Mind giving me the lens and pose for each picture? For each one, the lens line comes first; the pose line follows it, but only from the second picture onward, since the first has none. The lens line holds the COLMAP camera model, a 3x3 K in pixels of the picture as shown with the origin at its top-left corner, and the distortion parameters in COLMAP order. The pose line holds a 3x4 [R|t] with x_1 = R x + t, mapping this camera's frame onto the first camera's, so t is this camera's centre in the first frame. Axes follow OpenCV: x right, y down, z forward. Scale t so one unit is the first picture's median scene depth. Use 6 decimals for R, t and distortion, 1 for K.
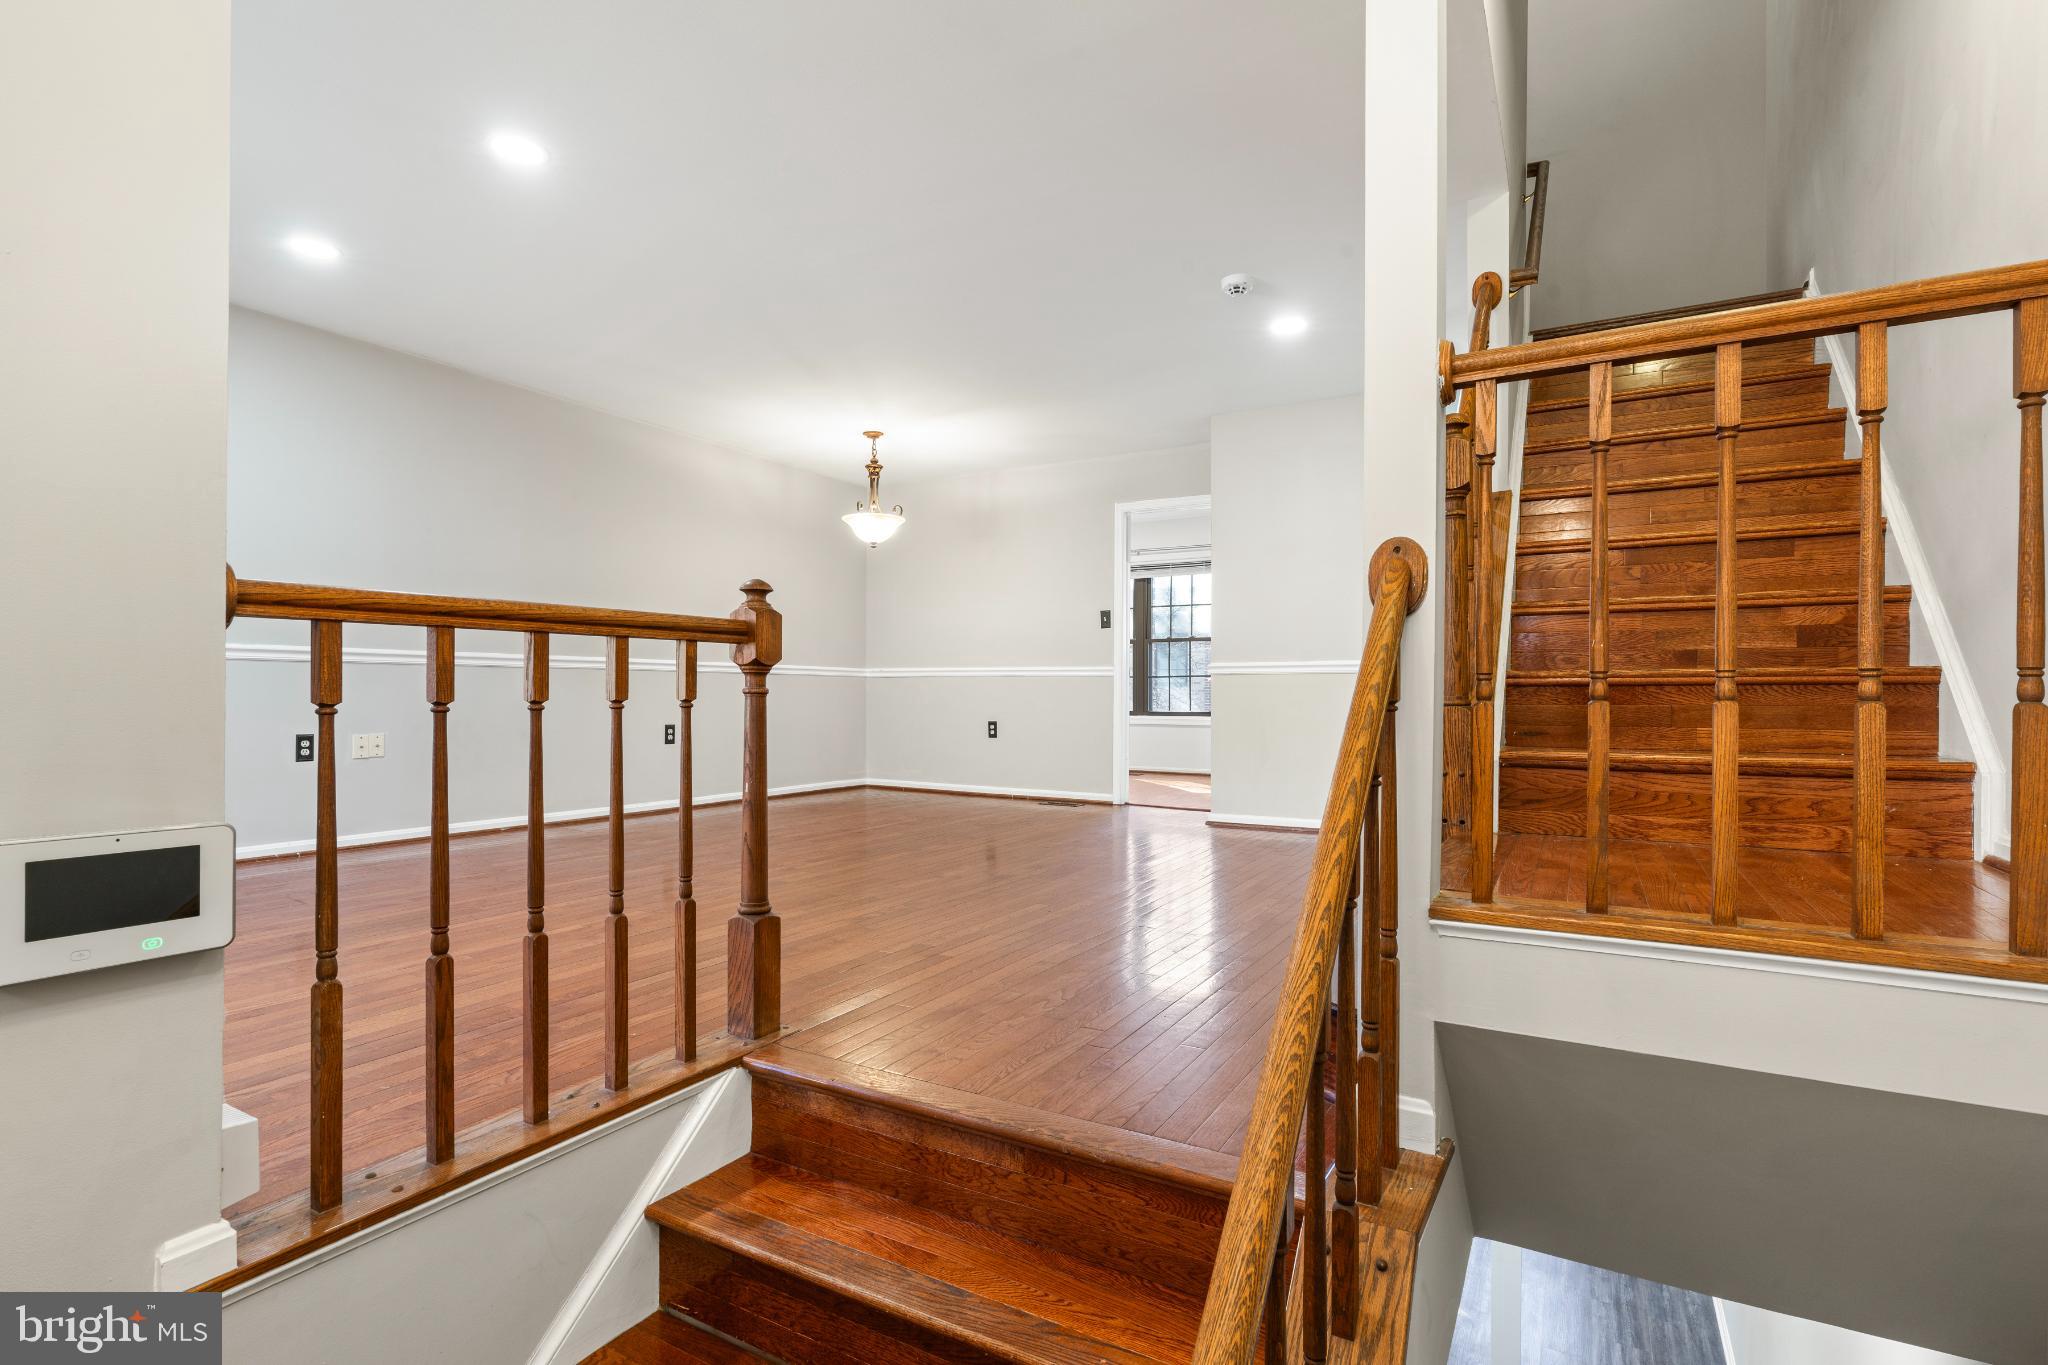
lens RADIAL K [[959.0, 0, 1019.5], [0, 959.0, 679.8], [0, 0, 1]] dist [-0.004697, -0.000078]
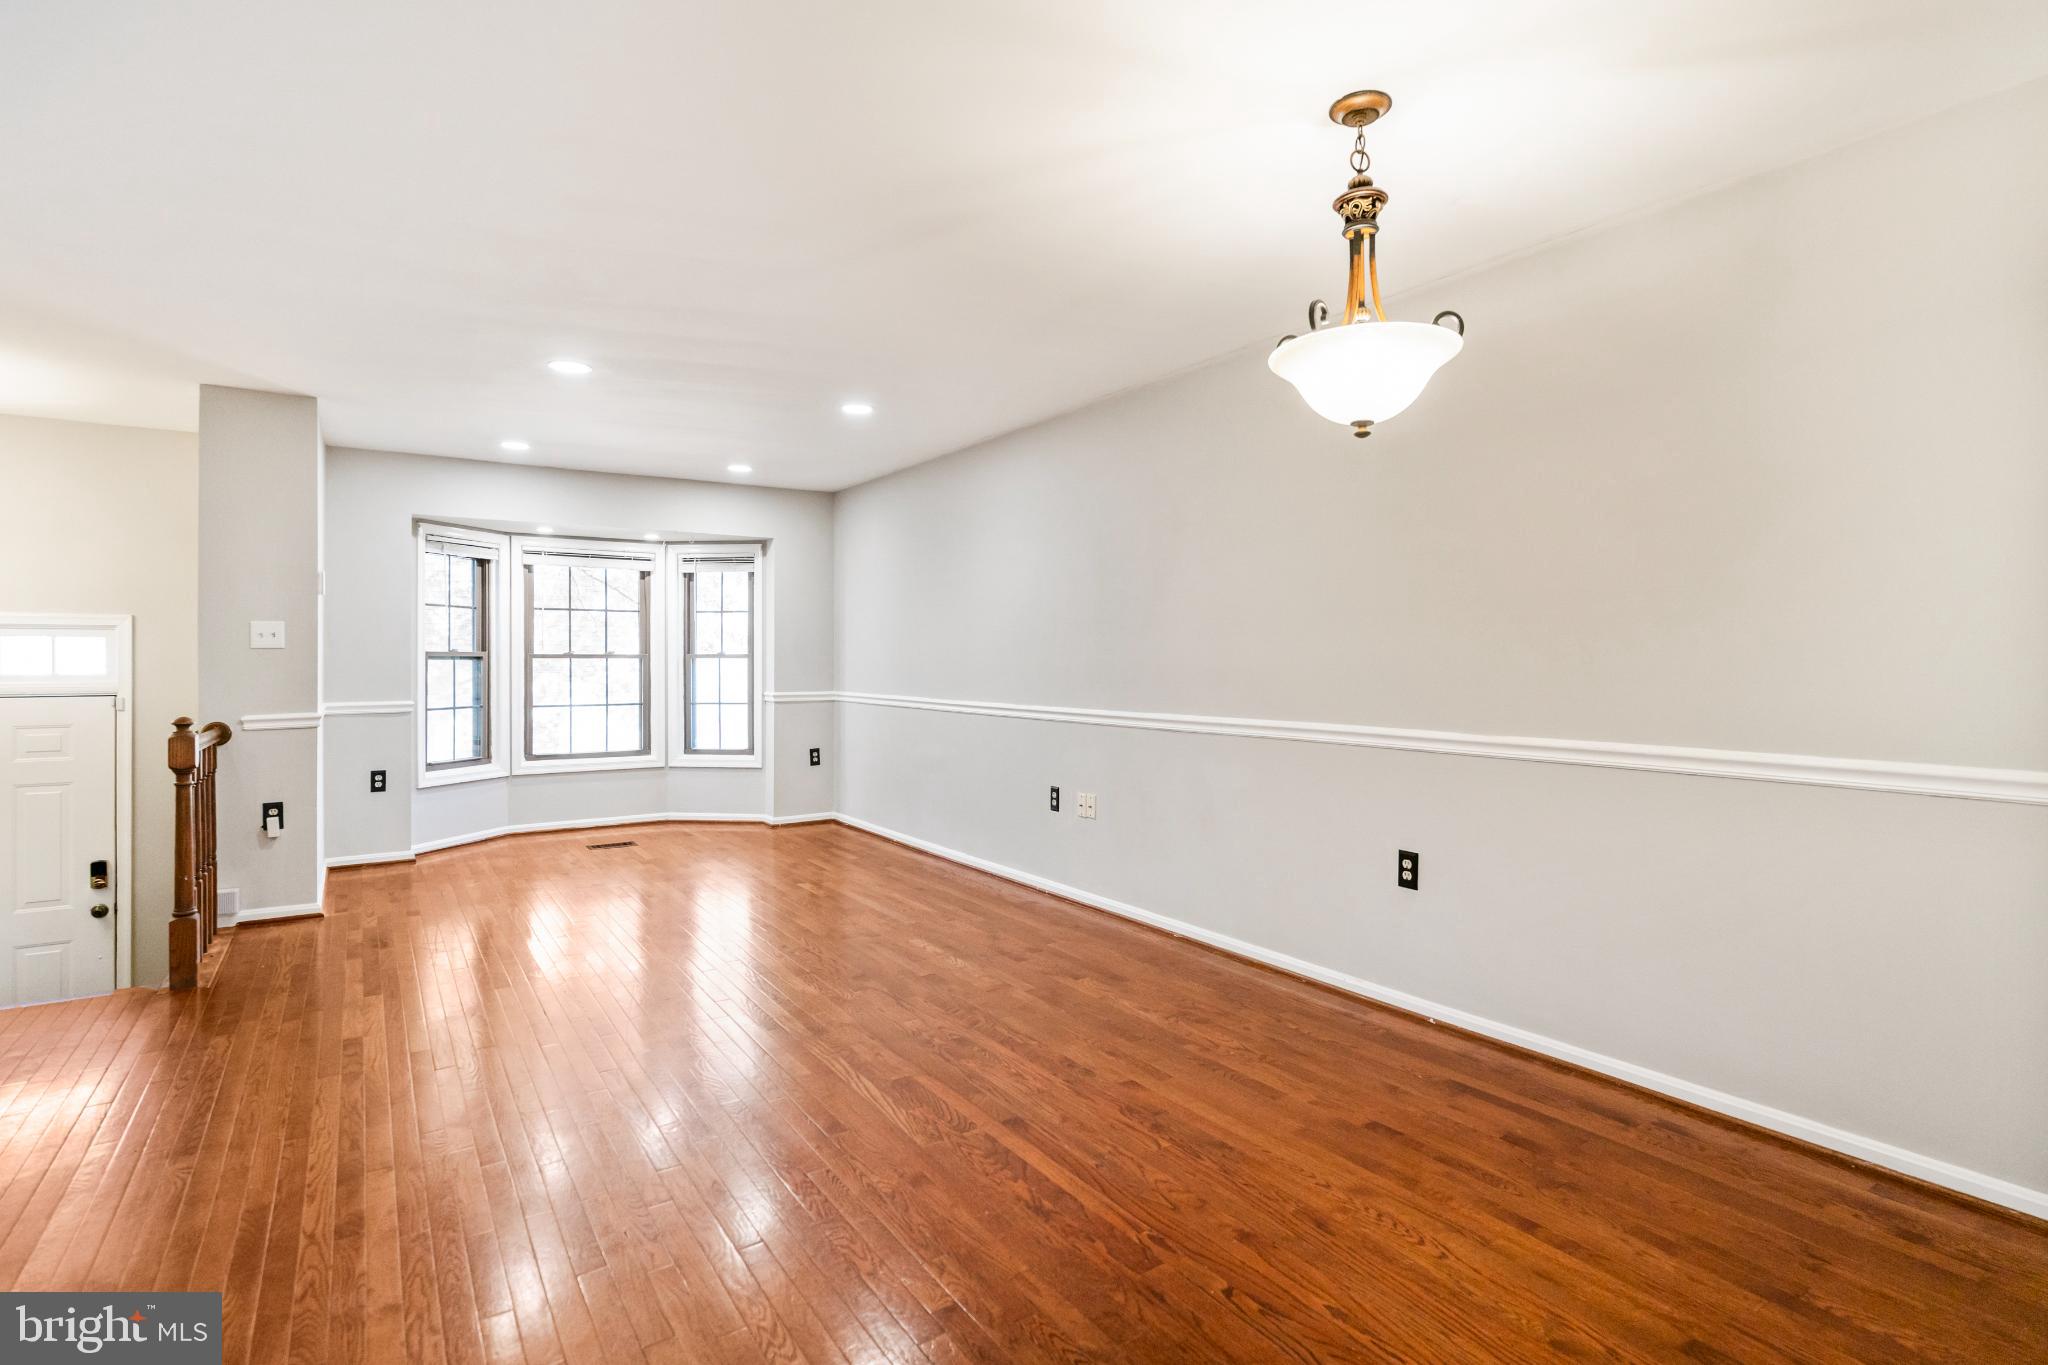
lens RADIAL K [[996.2, 0, 1018.6], [0, 996.2, 660.0], [0, 0, 1]] dist [-0.002029, 0.000621]
pose [[-0.437457, -0.001406, -0.899238, 0.219117], [0.015813, 0.999832, -0.009256, -0.056491], [0.899100, -0.018268, -0.437361, 1.042941]]
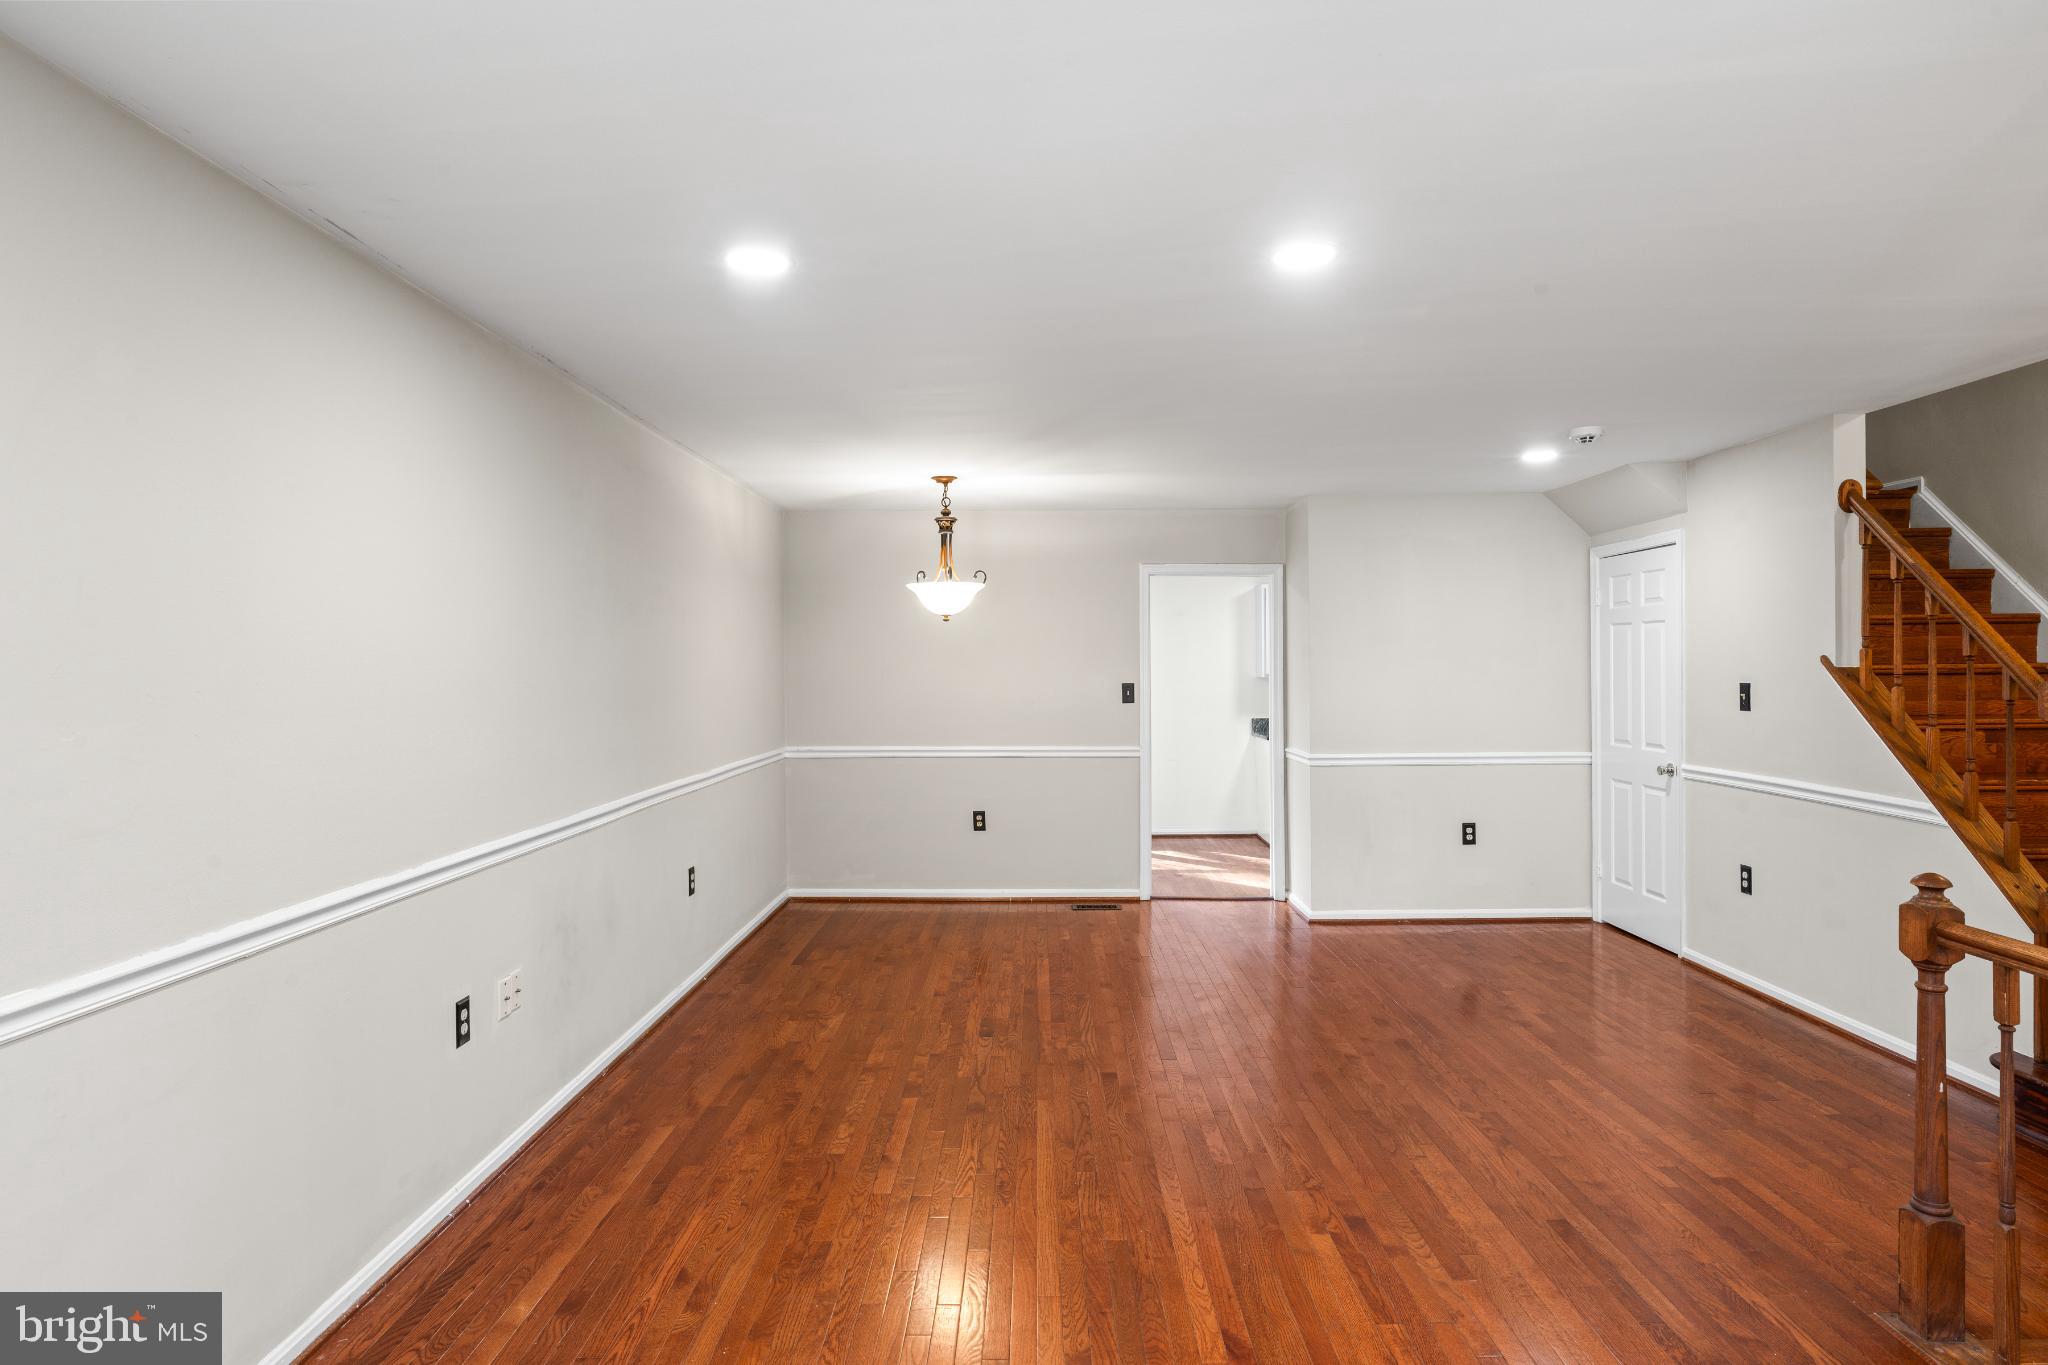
lens RADIAL K [[1123.9, 0, 1024.0], [0, 1123.9, 682.5], [0, 0, 1]] dist [0.002502, 0.000952]
pose [[0.869695, -0.018457, 0.493245, -0.556845], [0.004177, 0.999540, 0.030038, -0.114898], [-0.493572, -0.024064, 0.869372, 0.156754]]
